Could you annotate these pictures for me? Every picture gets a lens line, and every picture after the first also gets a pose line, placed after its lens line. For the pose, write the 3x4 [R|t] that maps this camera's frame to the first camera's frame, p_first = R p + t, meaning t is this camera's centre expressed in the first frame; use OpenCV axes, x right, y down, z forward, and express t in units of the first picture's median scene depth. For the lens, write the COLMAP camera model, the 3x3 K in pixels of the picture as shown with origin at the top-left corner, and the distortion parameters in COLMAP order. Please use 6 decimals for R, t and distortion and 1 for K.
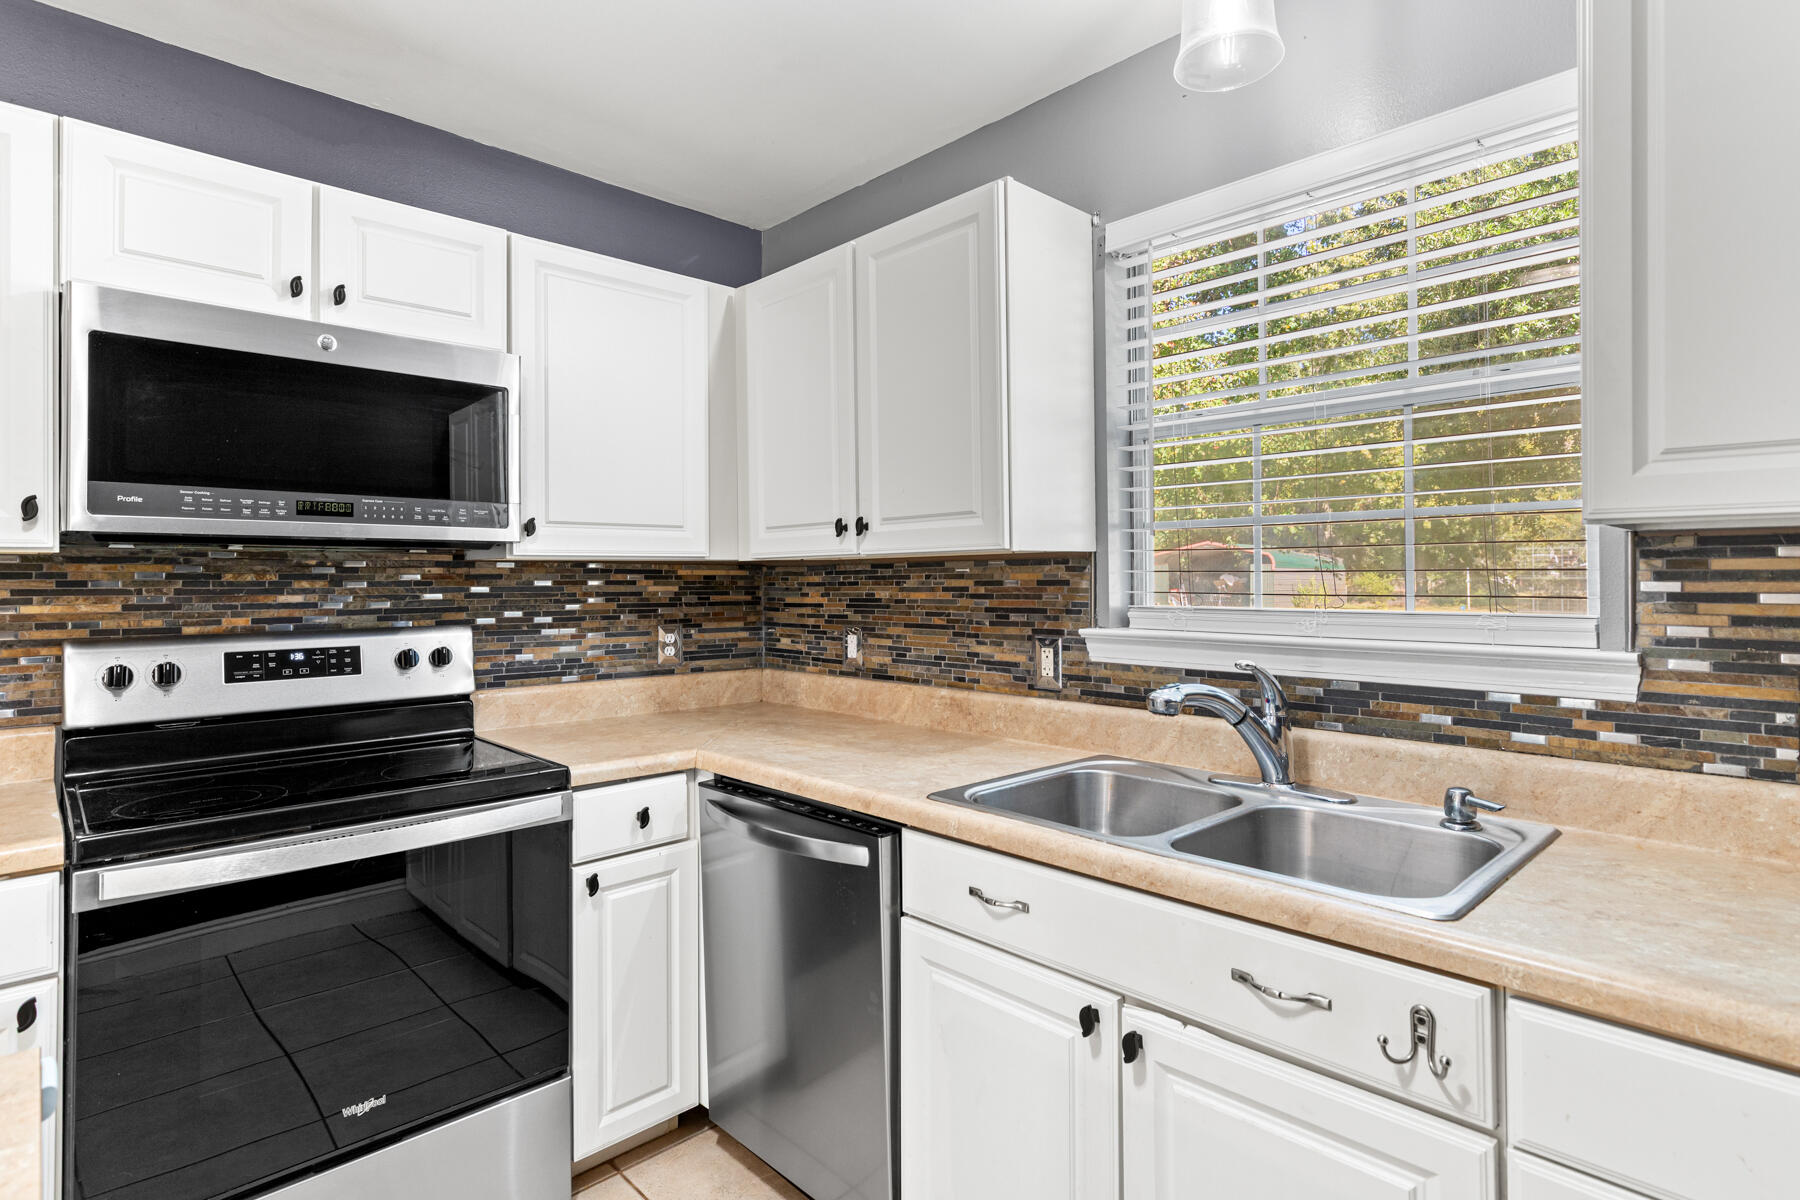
lens RADIAL K [[915.8, 0, 900.0], [0, 915.8, 561.4], [0, 0, 1]] dist [-0.000933, -0.000530]
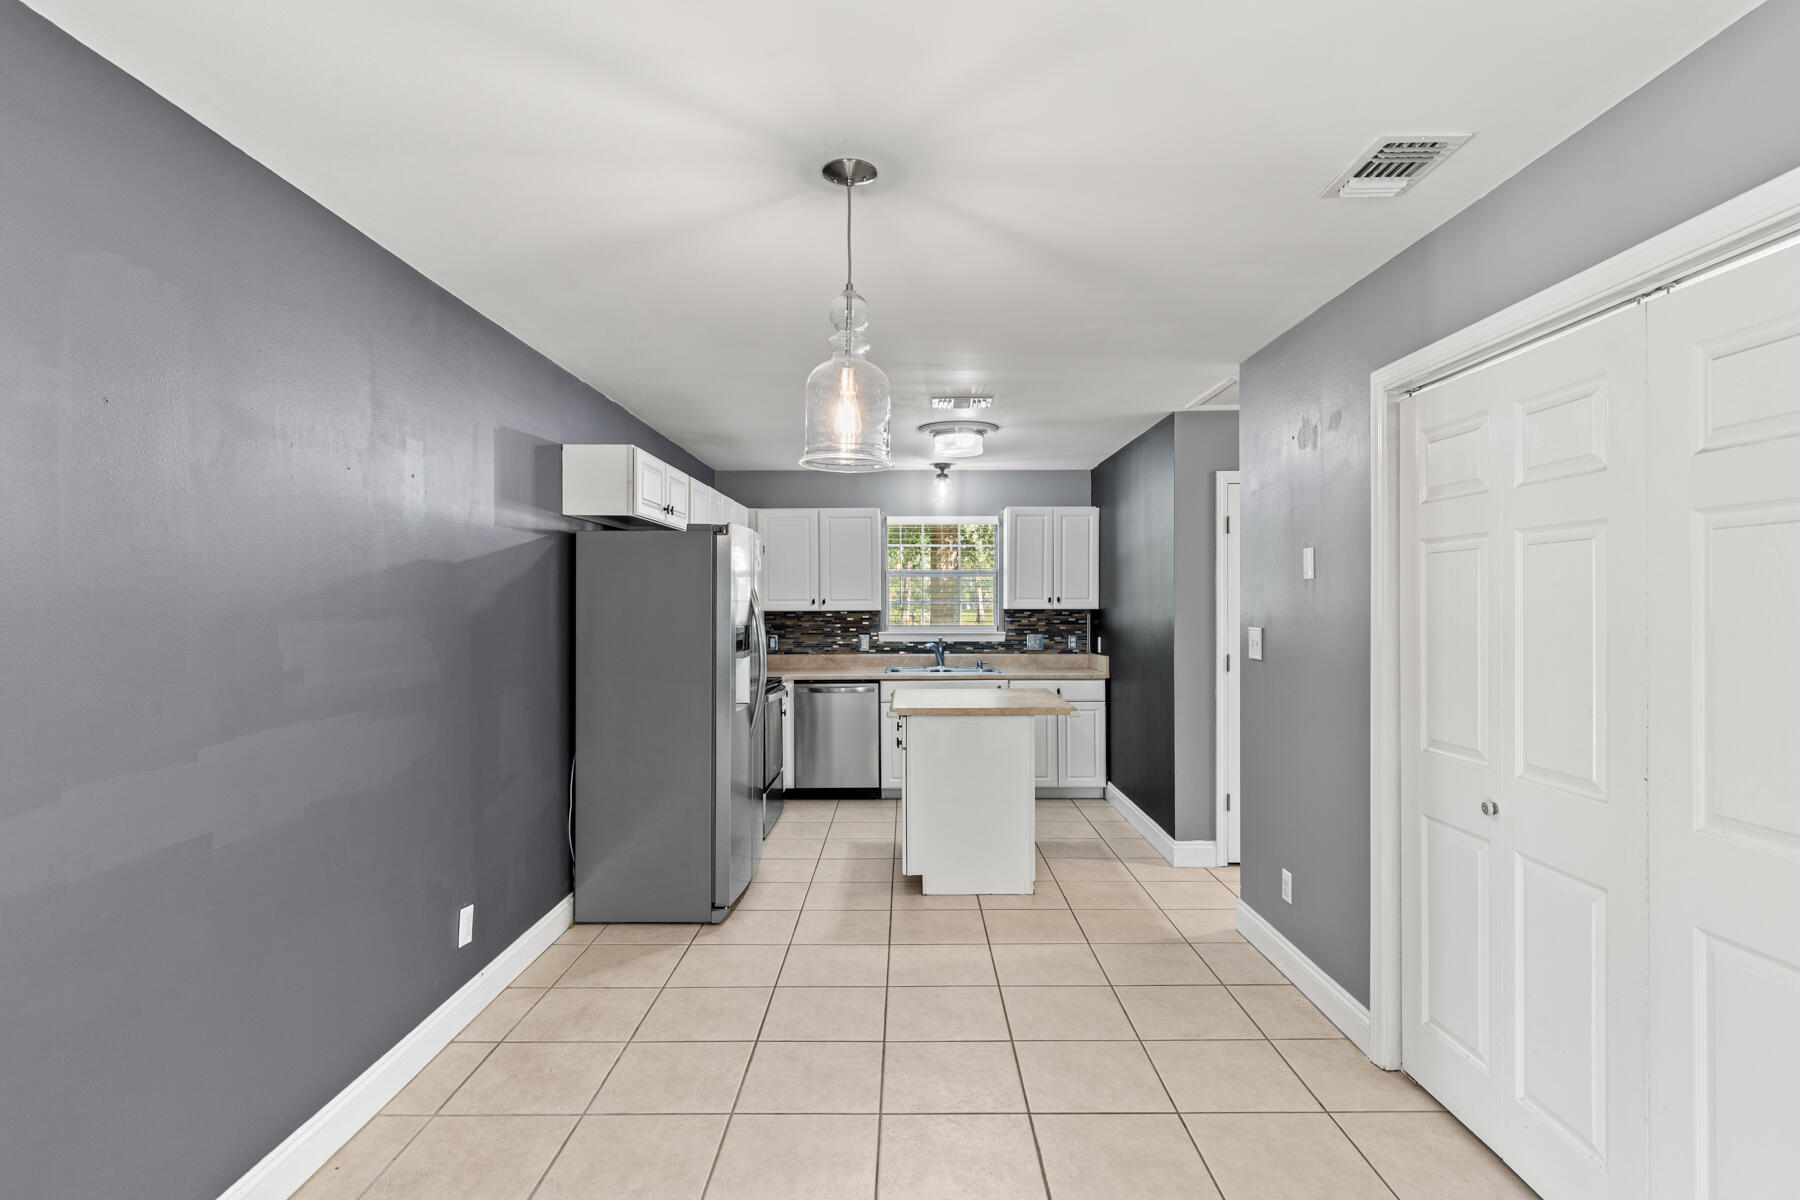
lens RADIAL K [[907.1, 0, 901.6], [0, 907.1, 605.9], [0, 0, 1]] dist [-0.000797, -0.000063]
pose [[0.699308, -0.003279, 0.714813, -2.128080], [-0.014131, 0.999731, 0.018411, -0.087166], [-0.714681, -0.022976, 0.699073, -1.412329]]
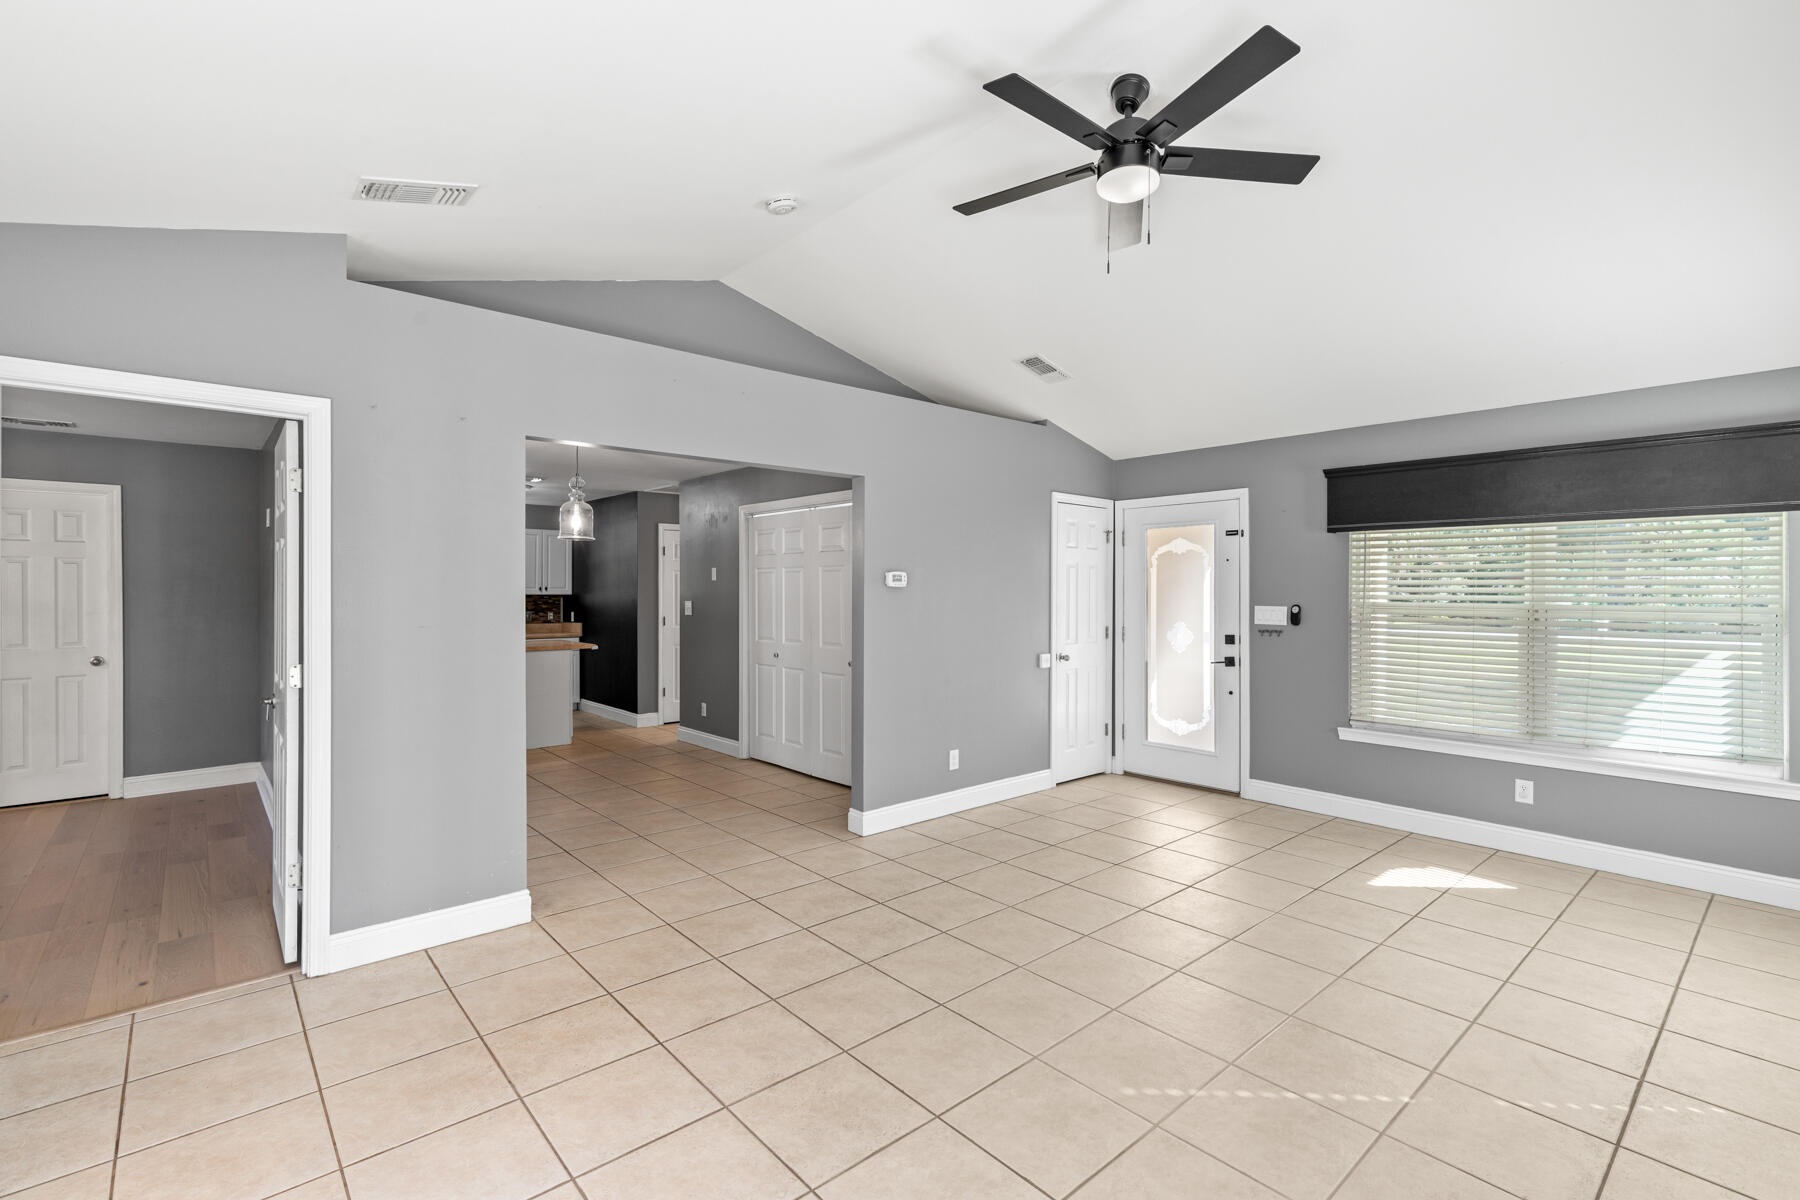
lens RADIAL K [[813.3, 0, 907.0], [0, 813.3, 595.3], [0, 0, 1]] dist [0.010943, -0.000558]
pose [[0.044600, -0.002714, 0.999001, -3.908445], [-0.022606, 0.999738, 0.003726, -0.083216], [-0.998749, -0.022749, 0.044527, -1.787985]]
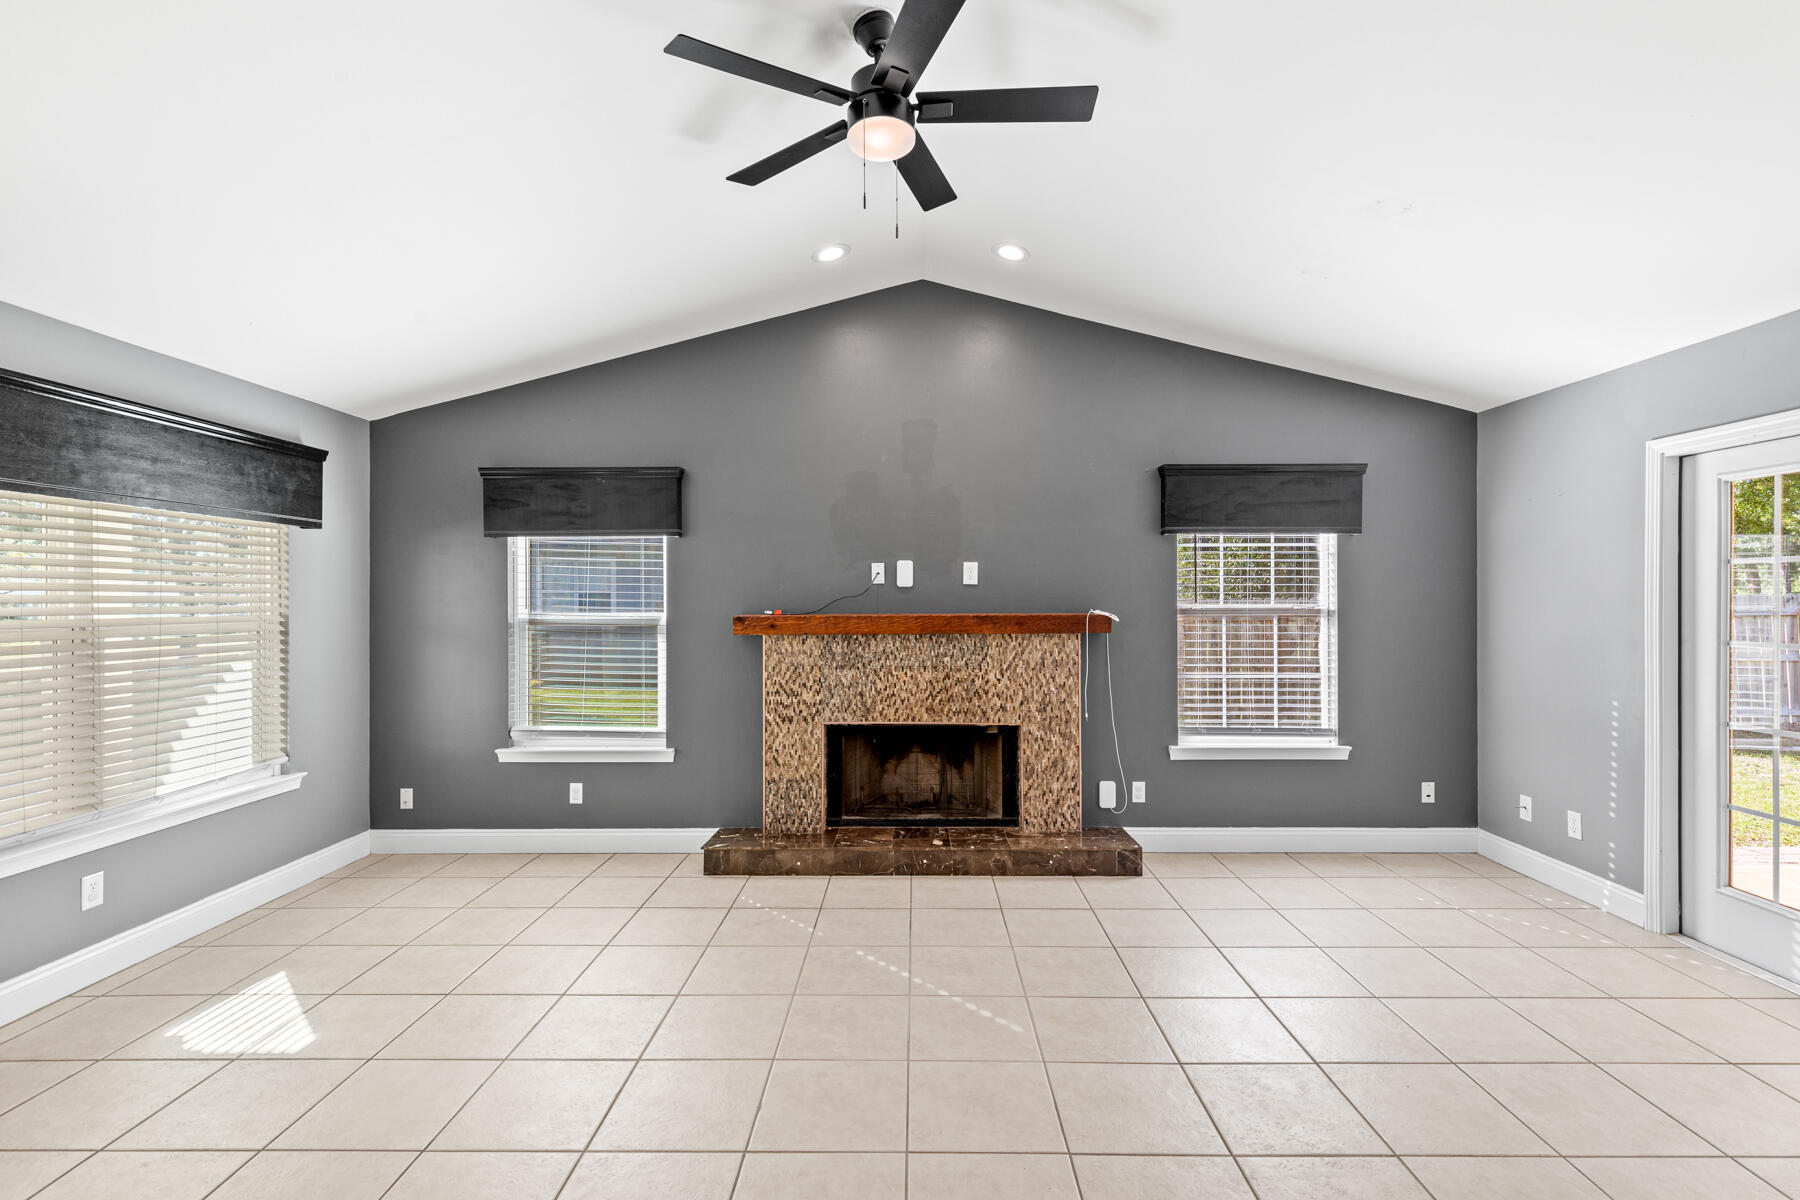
lens RADIAL K [[816.3, 0, 908.4], [0, 816.3, 600.4], [0, 0, 1]] dist [0.011701, -0.000668]
pose [[-0.702090, 0.008039, -0.712043, -1.717796], [0.021984, 0.999704, -0.010390, -0.075028], [0.711749, -0.022948, -0.702059, -1.219906]]
